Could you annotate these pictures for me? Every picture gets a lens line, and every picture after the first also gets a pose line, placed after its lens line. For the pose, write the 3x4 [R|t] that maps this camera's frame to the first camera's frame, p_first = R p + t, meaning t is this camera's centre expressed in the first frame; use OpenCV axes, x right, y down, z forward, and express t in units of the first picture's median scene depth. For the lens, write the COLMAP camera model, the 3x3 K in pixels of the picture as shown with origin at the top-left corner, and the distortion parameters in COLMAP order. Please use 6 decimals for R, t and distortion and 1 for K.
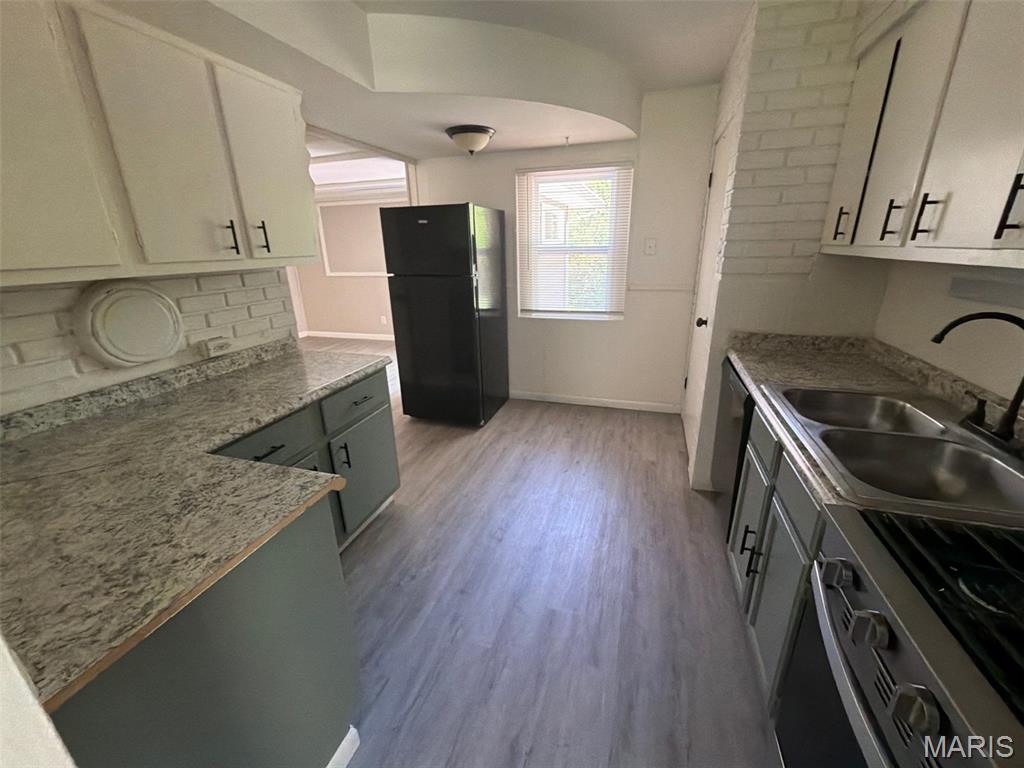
lens RADIAL K [[413.3, 0, 509.7], [0, 413.3, 386.2], [0, 0, 1]] dist [-0.000779, -0.000007]
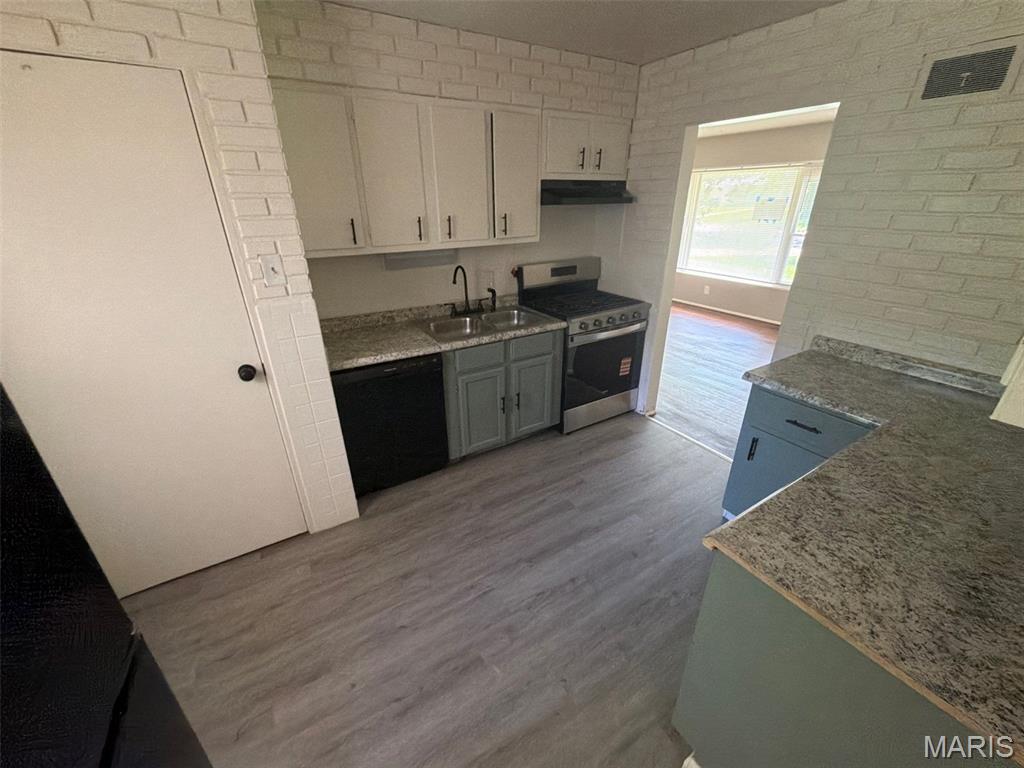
lens RADIAL K [[413.3, 0, 509.7], [0, 413.3, 386.2], [0, 0, 1]] dist [-0.000779, -0.000007]
pose [[-0.761196, -0.246053, 0.600032, -0.436848], [0.232027, 0.760659, 0.606269, -0.657768], [-0.605594, 0.600713, -0.521919, 1.574573]]
